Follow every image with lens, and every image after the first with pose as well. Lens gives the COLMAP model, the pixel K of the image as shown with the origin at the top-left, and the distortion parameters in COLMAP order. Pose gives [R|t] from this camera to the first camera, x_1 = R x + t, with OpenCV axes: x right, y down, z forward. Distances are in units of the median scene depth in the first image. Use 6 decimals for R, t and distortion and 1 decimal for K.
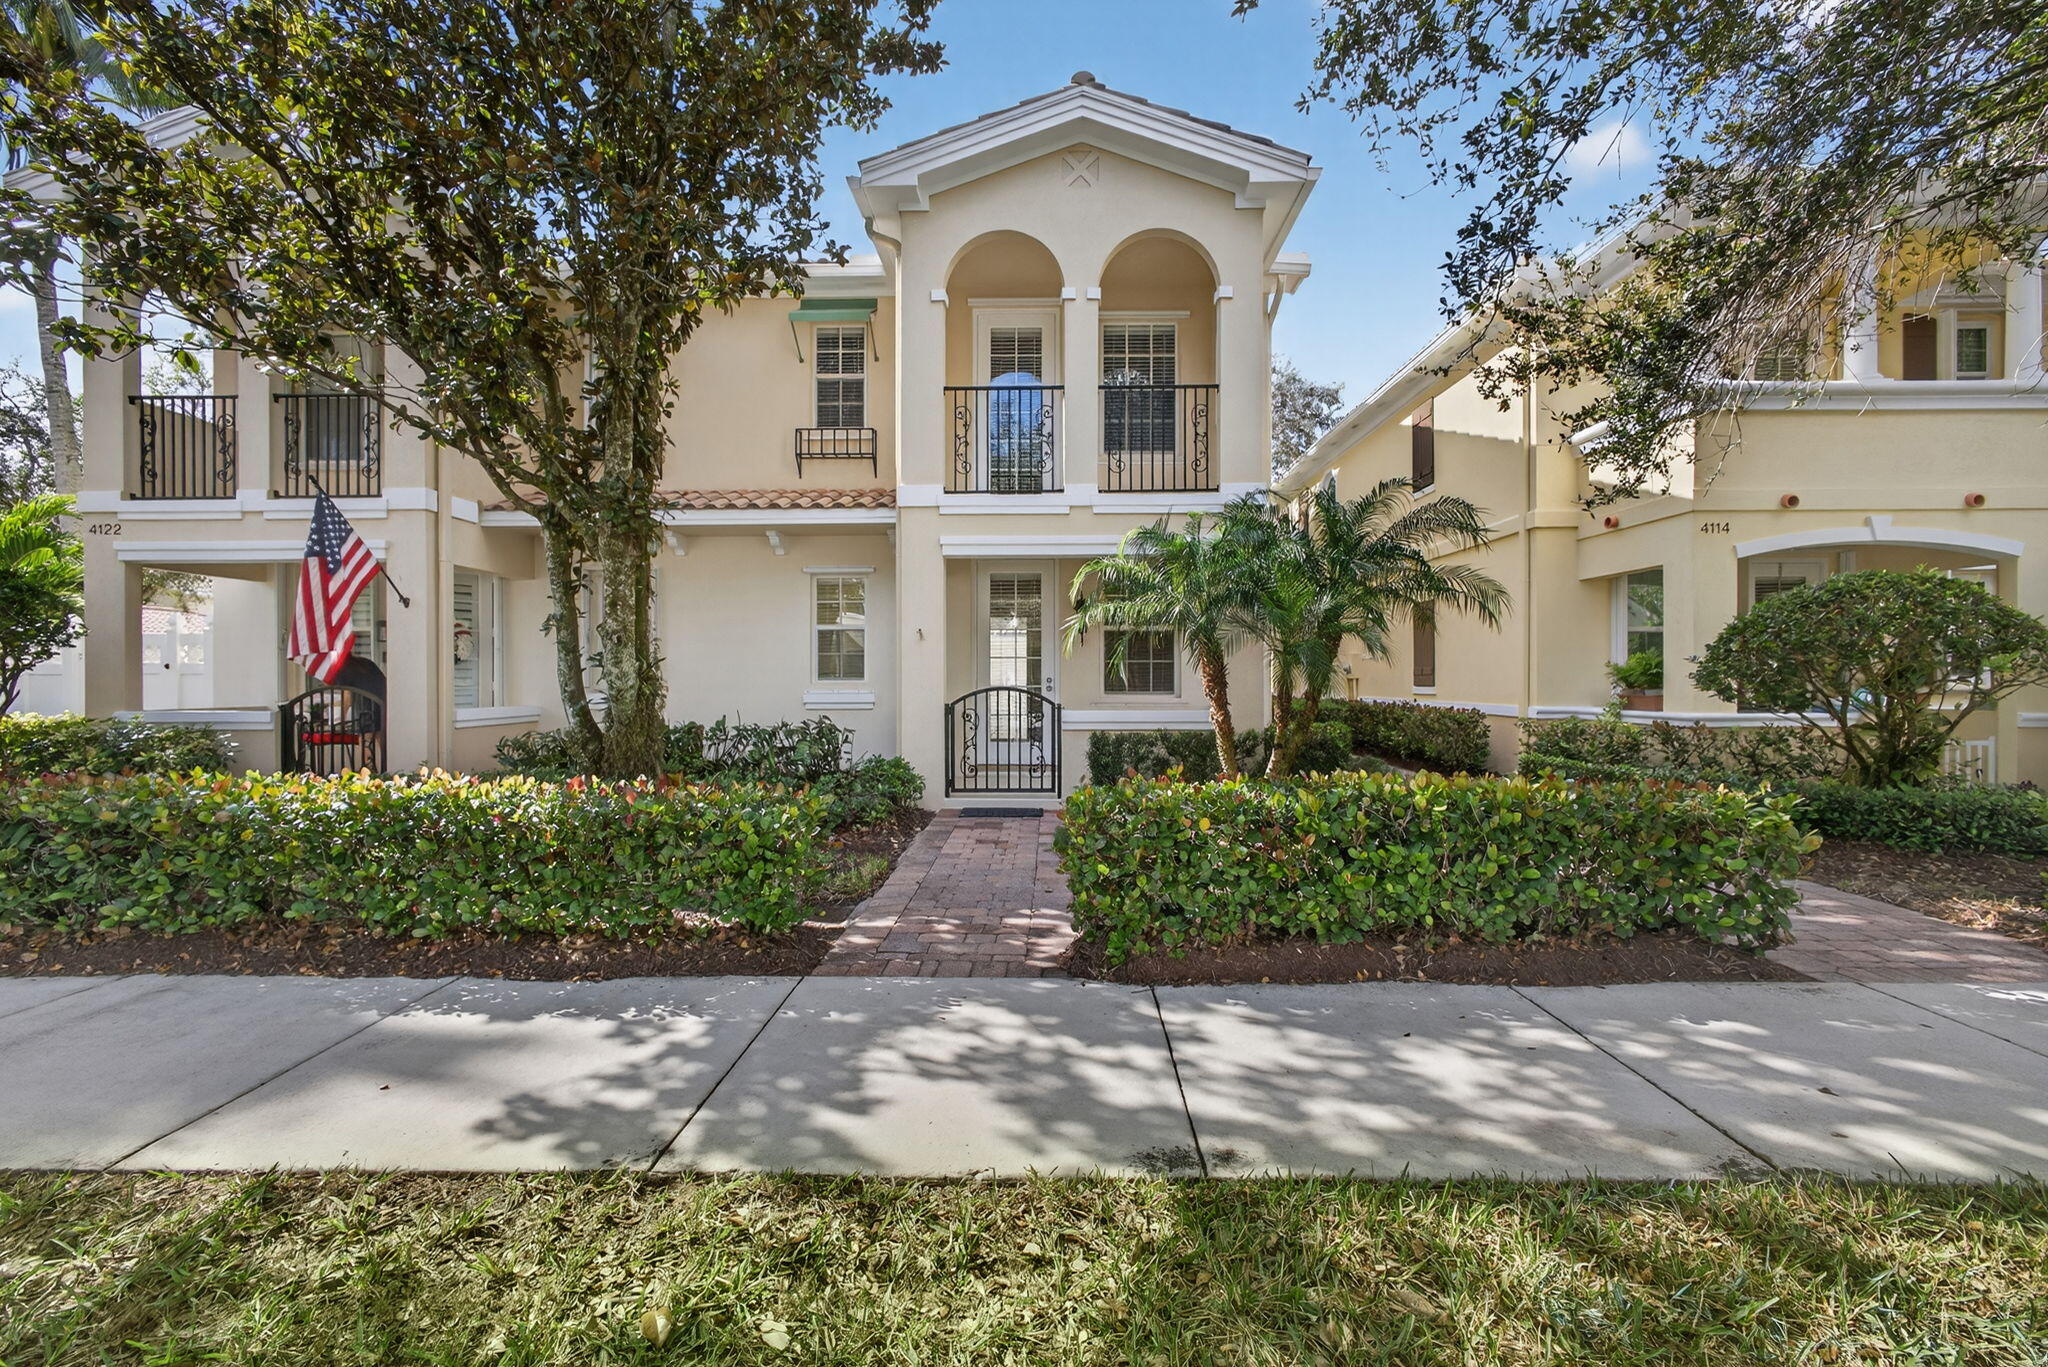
lens RADIAL K [[870.9, 0, 1021.7], [0, 870.9, 676.2], [0, 0, 1]] dist [-0.008205, 0.000065]
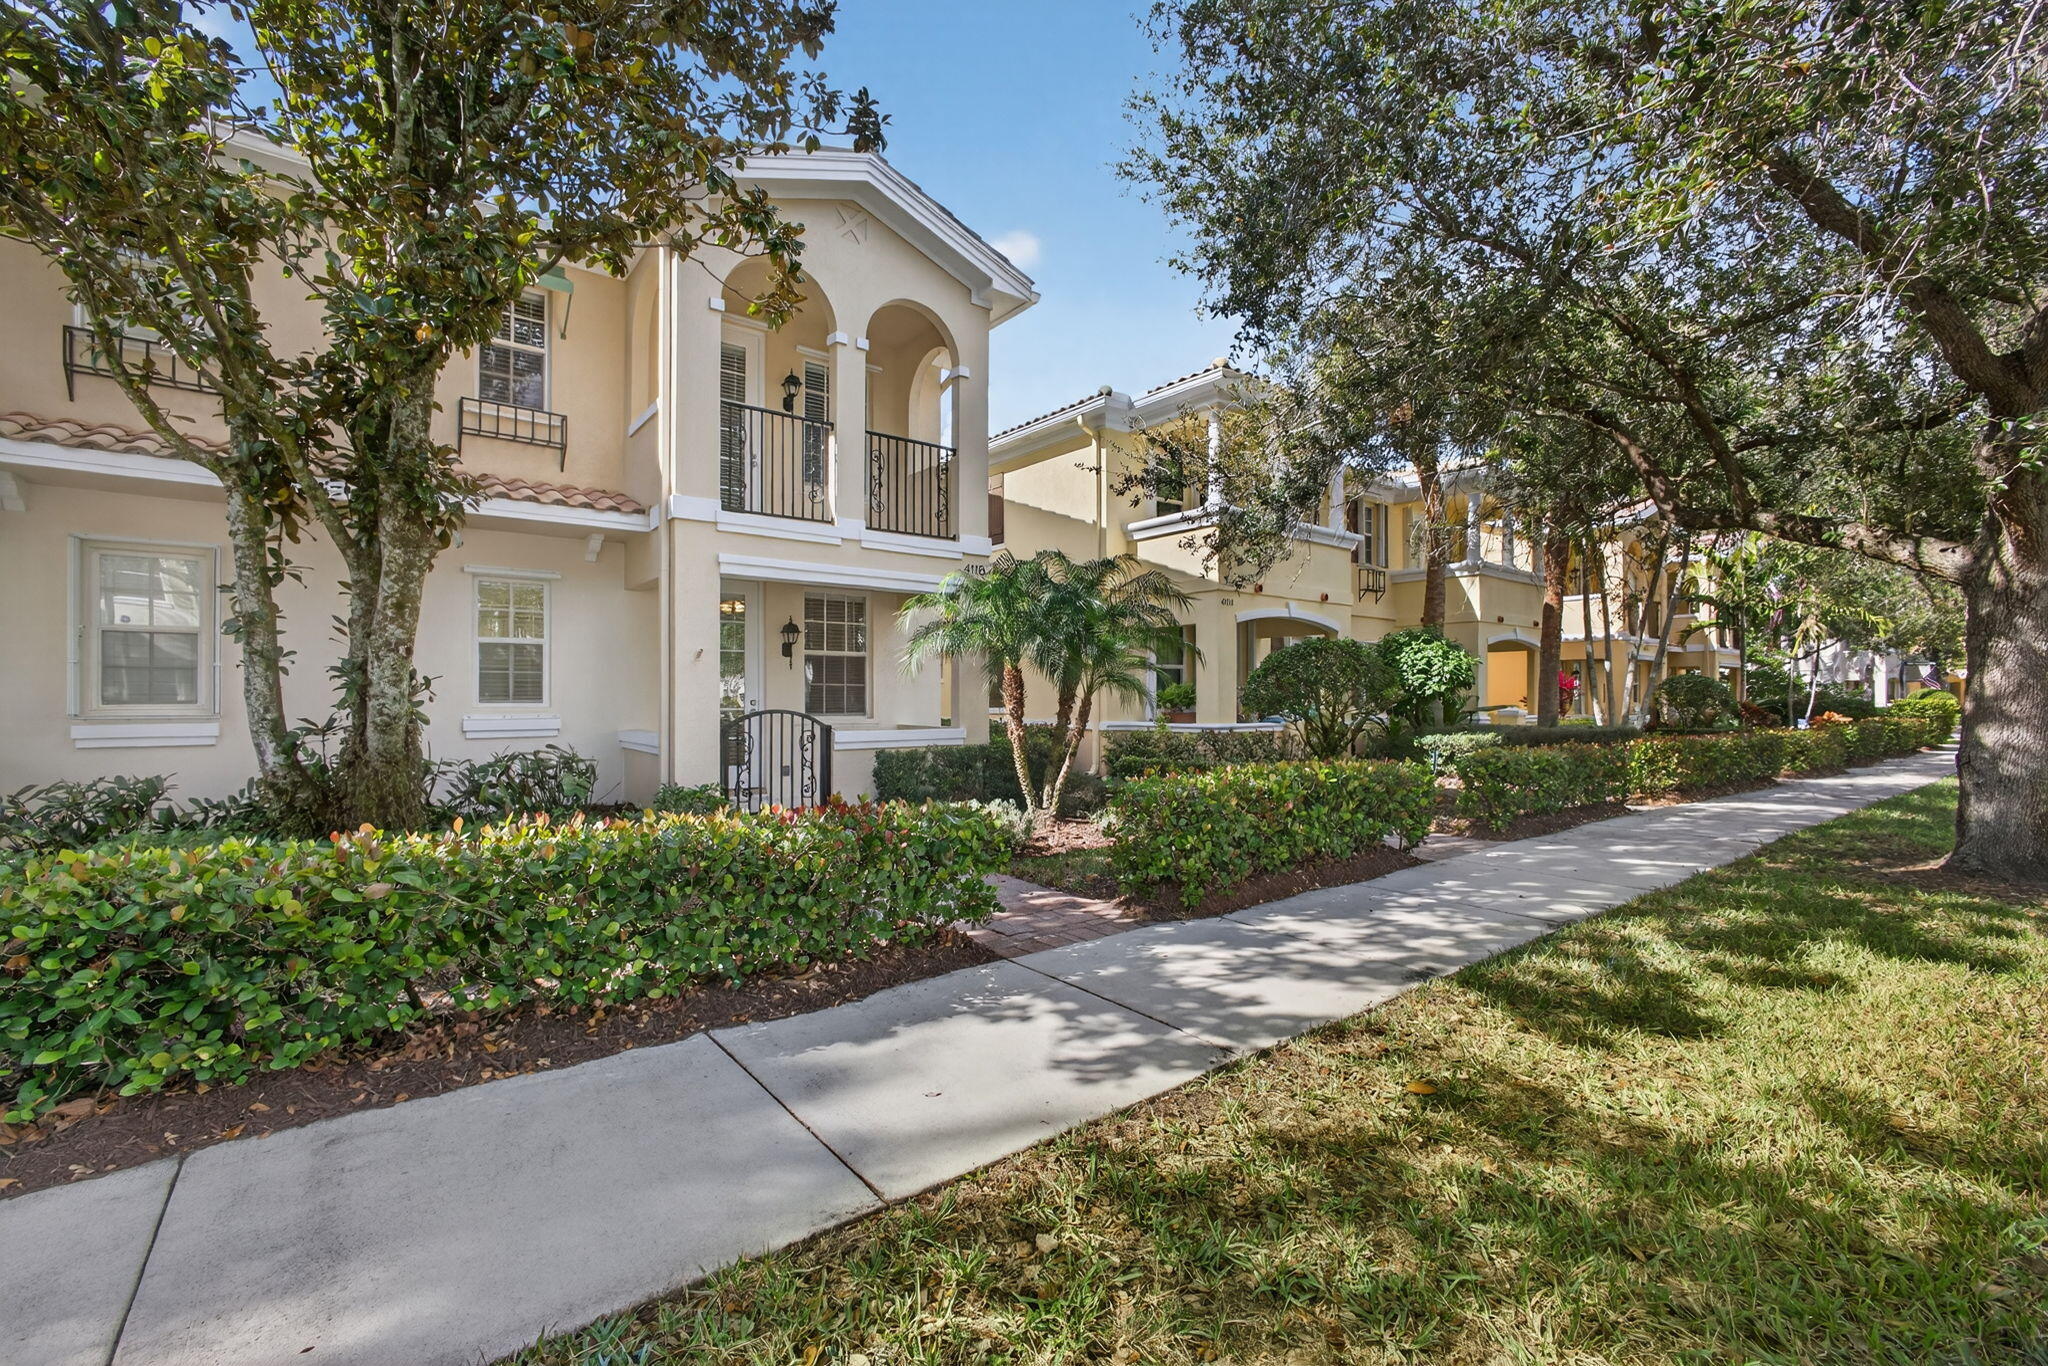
lens RADIAL K [[868.0, 0, 1028.0], [0, 868.0, 688.2], [0, 0, 1]] dist [0.000138, 0.000668]
pose [[0.775700, 0.008275, 0.631048, -1.179968], [-0.002353, 0.999945, -0.010219, -0.007537], [-0.631098, 0.006442, 0.775676, 0.096709]]
